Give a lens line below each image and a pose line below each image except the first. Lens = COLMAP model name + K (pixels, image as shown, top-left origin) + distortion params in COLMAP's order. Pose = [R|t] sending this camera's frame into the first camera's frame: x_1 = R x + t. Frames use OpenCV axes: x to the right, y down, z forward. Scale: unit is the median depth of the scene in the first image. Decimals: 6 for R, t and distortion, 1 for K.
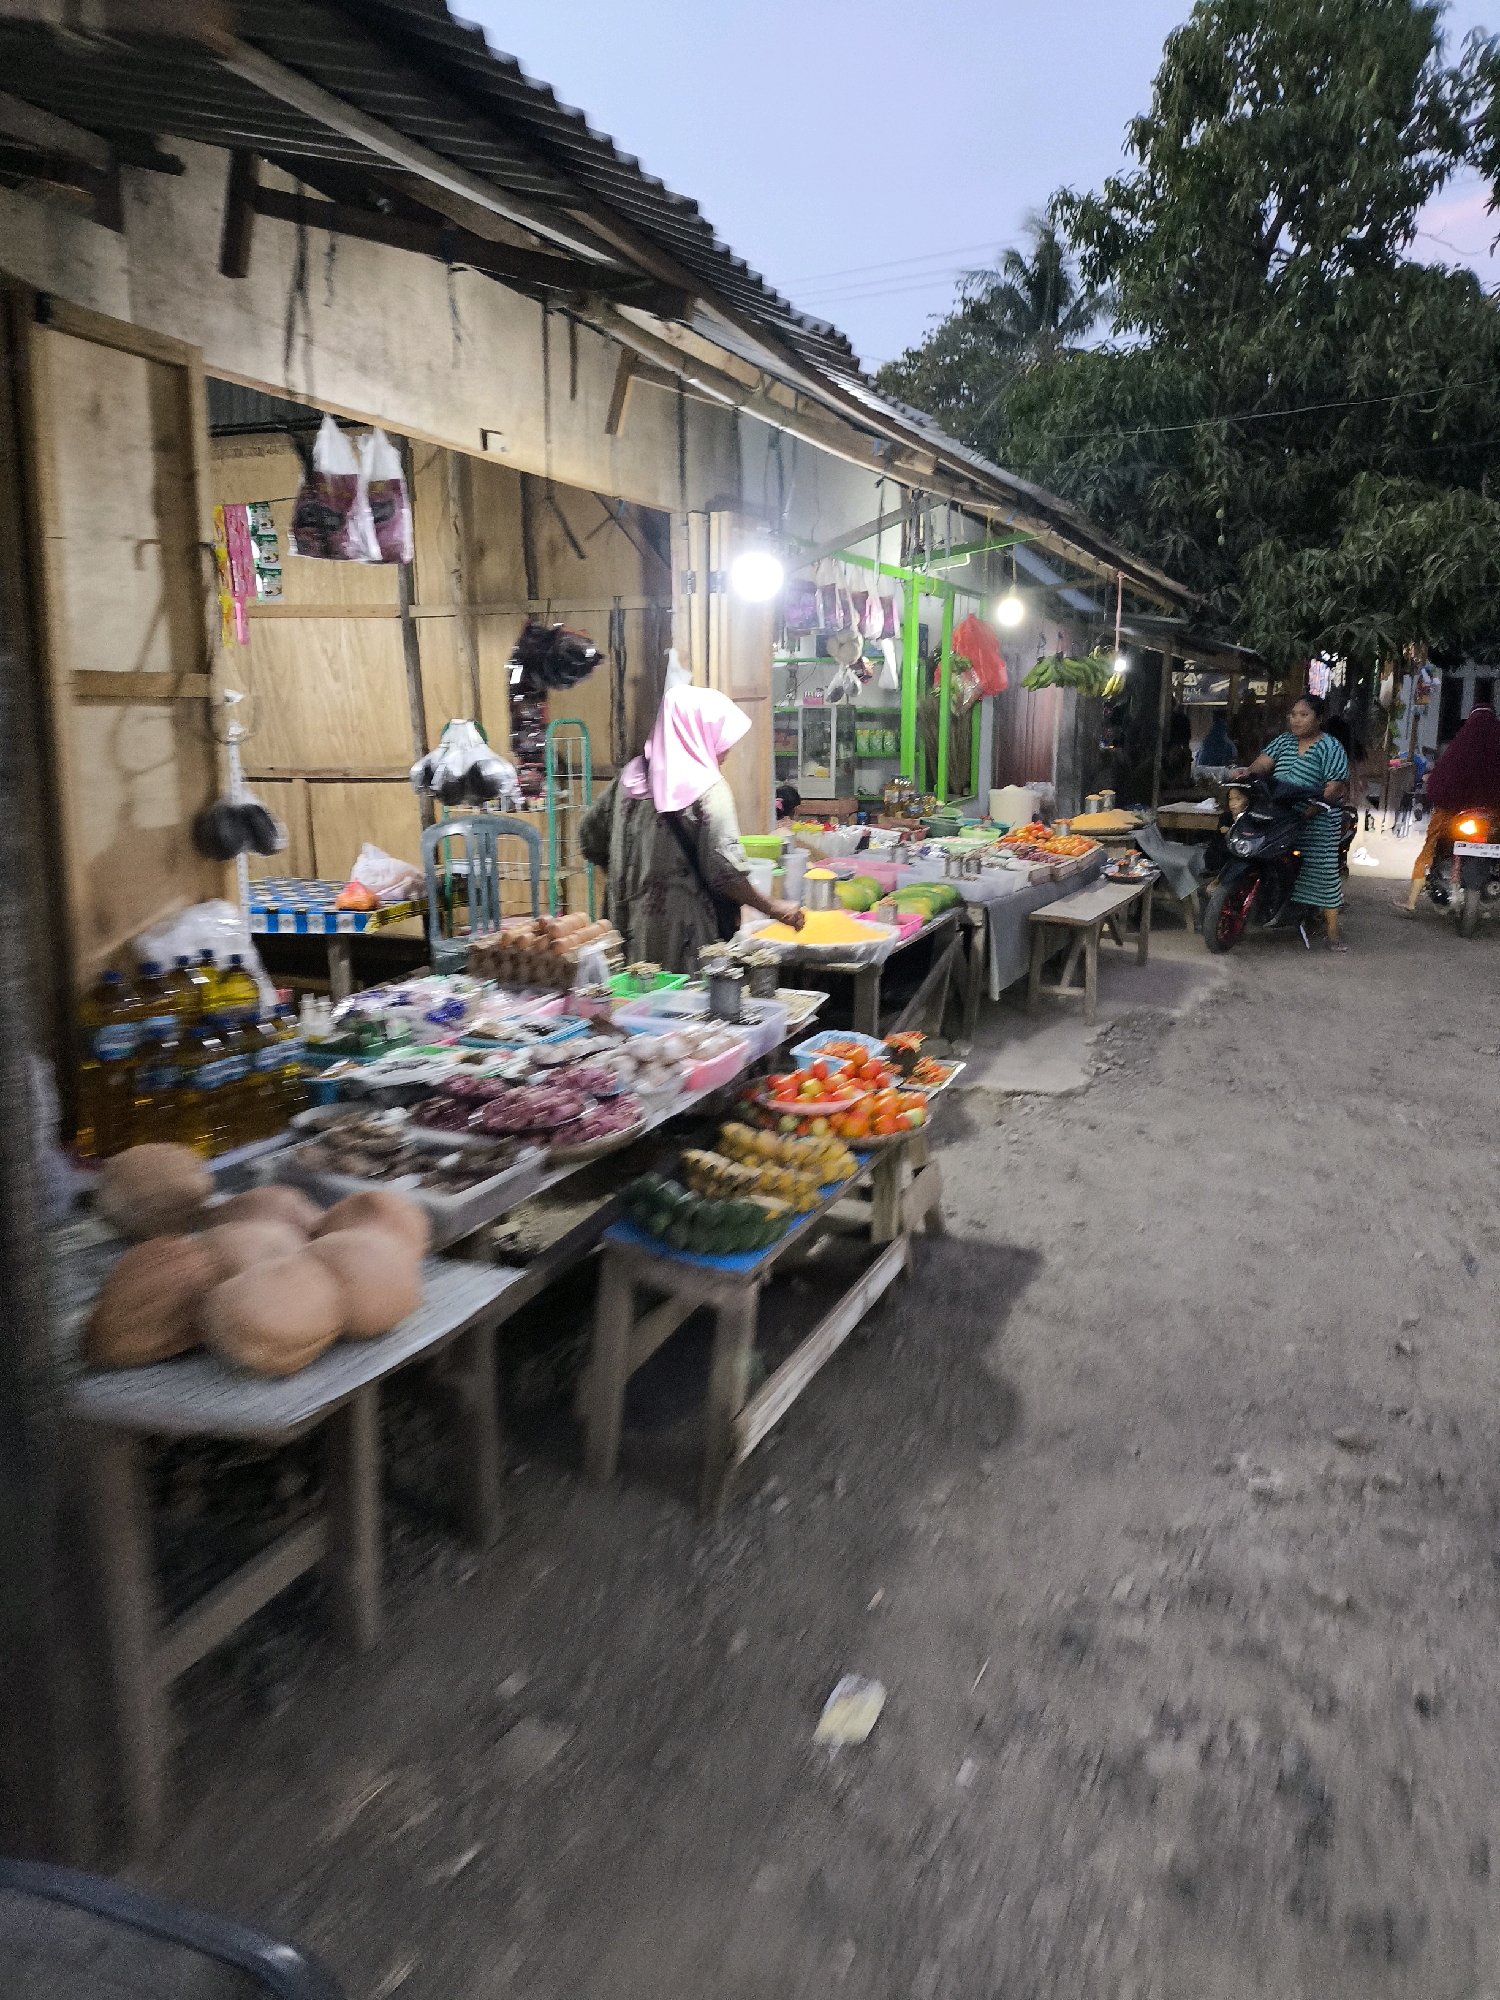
lens RADIAL K [[1516.5, 0, 737.7], [0, 1516.5, 1001.0], [0, 0, 1]] dist [0.120825, -0.204581]
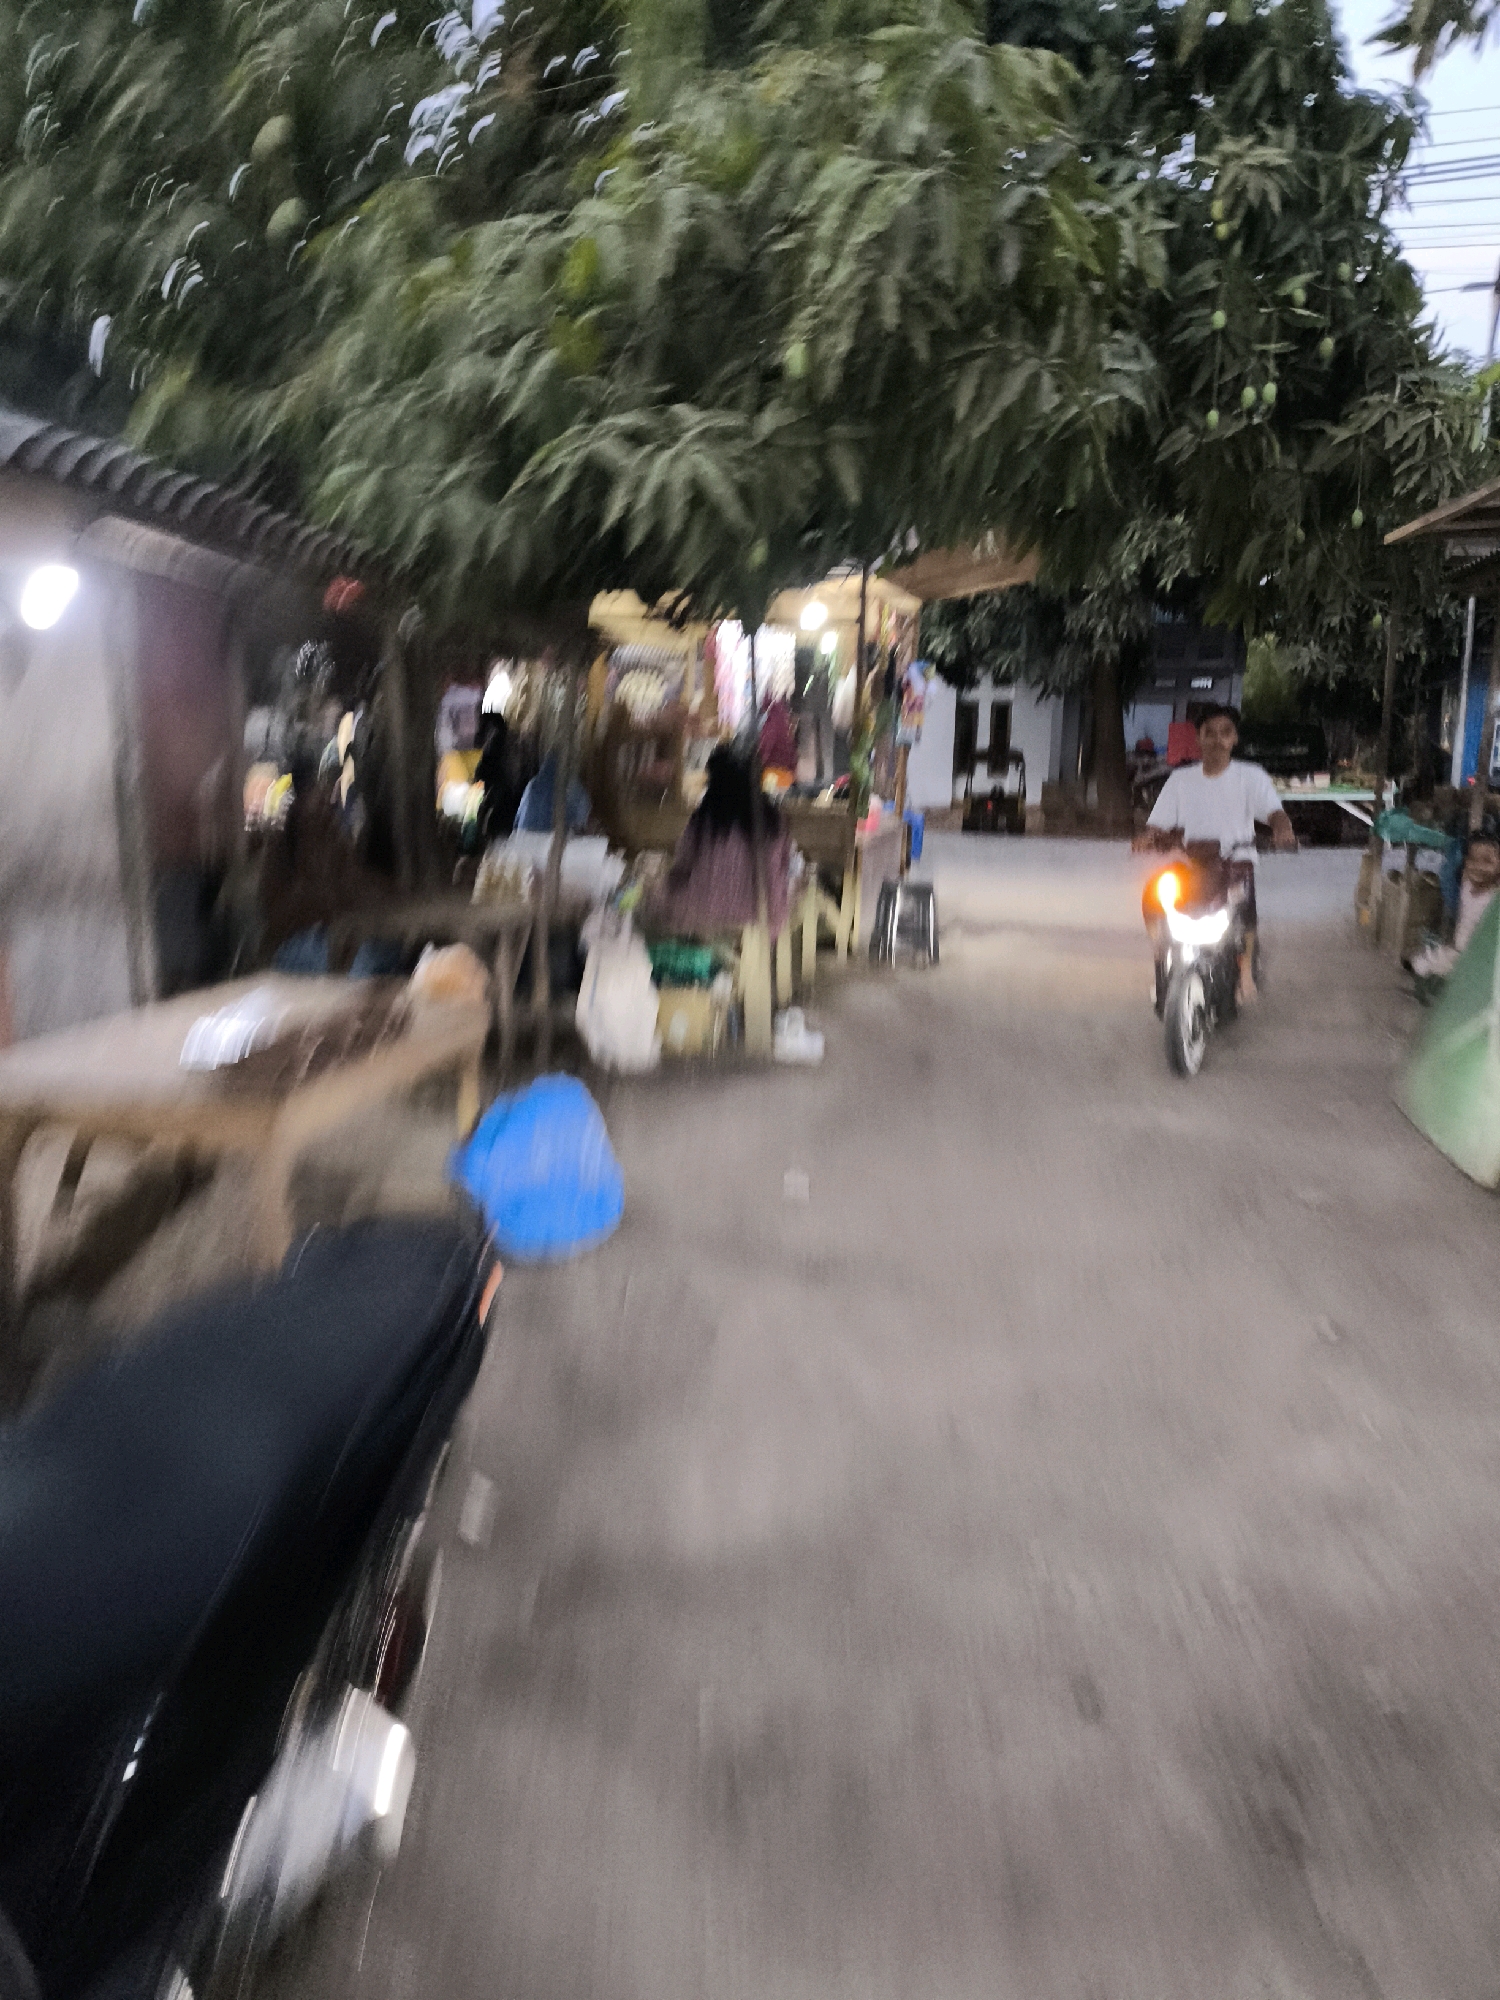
lens RADIAL K [[1516.5, 0, 737.7], [0, 1516.5, 1001.0], [0, 0, 1]] dist [0.120825, -0.204581]
pose [[0.962106, -0.047781, 0.268457, 0.336975], [0.052474, 0.998569, -0.010331, -0.132044], [-0.267580, 0.024026, 0.963236, 0.711093]]
